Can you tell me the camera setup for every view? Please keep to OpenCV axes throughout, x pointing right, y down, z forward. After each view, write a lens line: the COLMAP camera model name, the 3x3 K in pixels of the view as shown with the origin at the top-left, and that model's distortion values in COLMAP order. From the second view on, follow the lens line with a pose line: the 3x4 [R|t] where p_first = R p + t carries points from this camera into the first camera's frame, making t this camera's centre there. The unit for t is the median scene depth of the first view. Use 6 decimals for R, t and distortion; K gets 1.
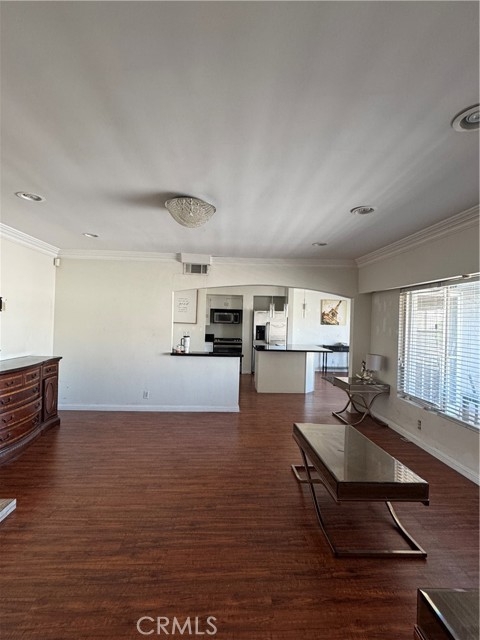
lens RADIAL K [[318.3, 0, 239.4], [0, 318.3, 319.1], [0, 0, 1]] dist [-0.001571, -0.000166]
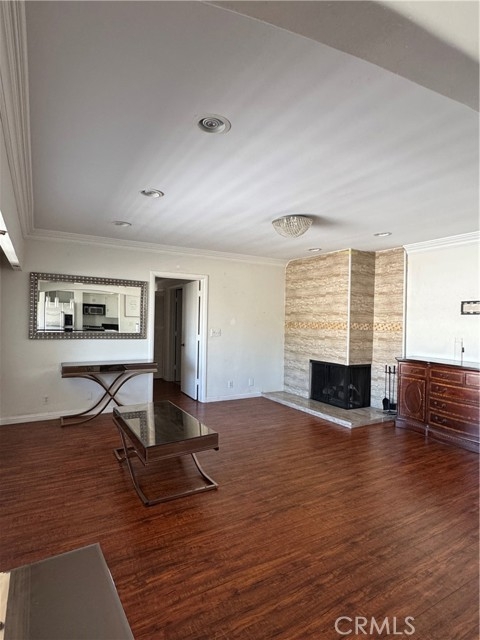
lens RADIAL K [[350.6, 0, 240.8], [0, 350.6, 320.7], [0, 0, 1]] dist [0.001702, 0.000164]
pose [[-0.888488, -0.040344, -0.457122, 0.541323], [-0.035895, 0.999186, -0.018417, 0.052081], [0.457493, 0.000045, -0.889213, 1.828236]]
